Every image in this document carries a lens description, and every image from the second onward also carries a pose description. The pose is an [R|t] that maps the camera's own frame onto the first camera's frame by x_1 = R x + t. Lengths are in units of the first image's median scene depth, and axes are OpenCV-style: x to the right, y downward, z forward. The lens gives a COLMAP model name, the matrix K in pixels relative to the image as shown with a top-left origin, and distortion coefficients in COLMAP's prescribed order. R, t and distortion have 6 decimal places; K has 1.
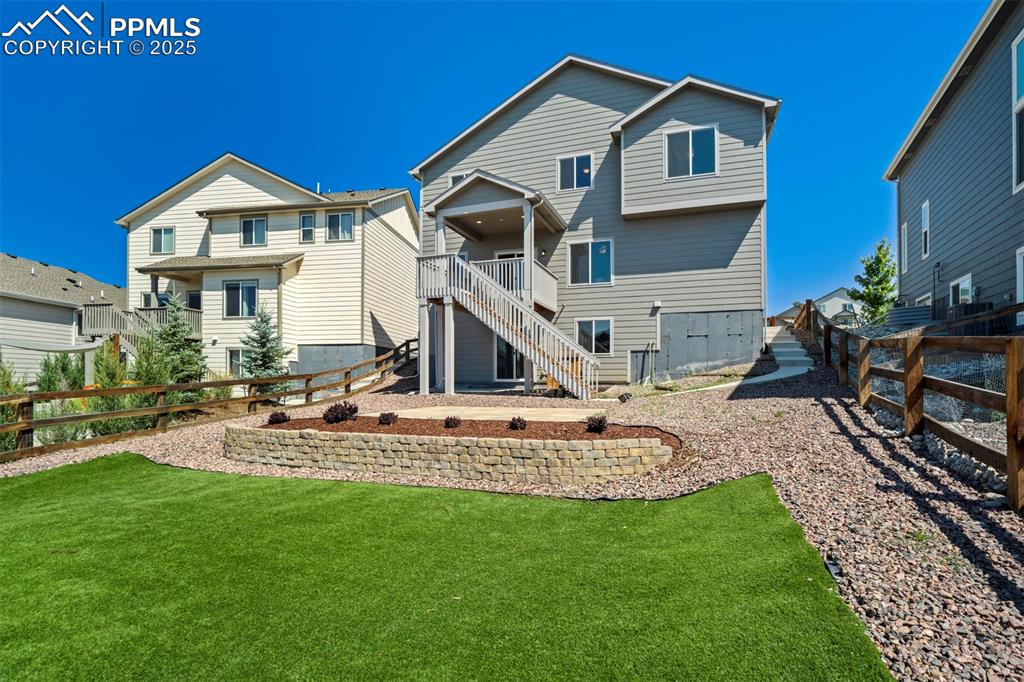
lens RADIAL K [[477.8, 0, 518.0], [0, 477.8, 342.0], [0, 0, 1]] dist [-0.026401, 0.011960]
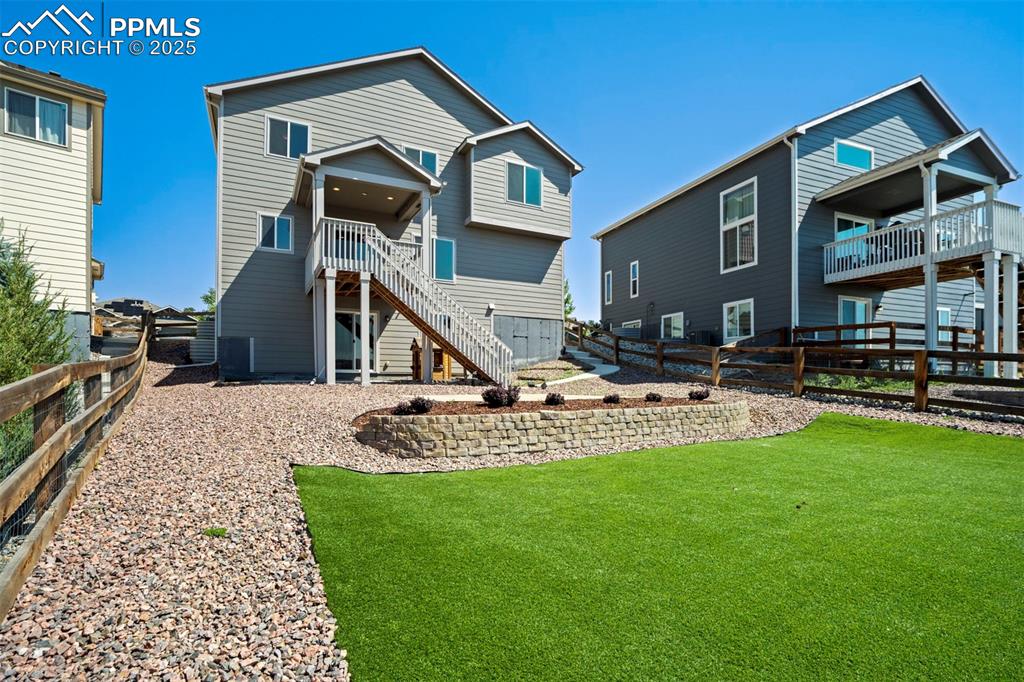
lens RADIAL K [[477.8, 0, 521.7], [0, 477.8, 340.9], [0, 0, 1]] dist [-0.026401, 0.011960]
pose [[0.677731, 0.059750, 0.732879, -0.512253], [-0.055737, 0.998000, -0.029821, 0.034327], [-0.733195, -0.020637, 0.679706, 0.174822]]
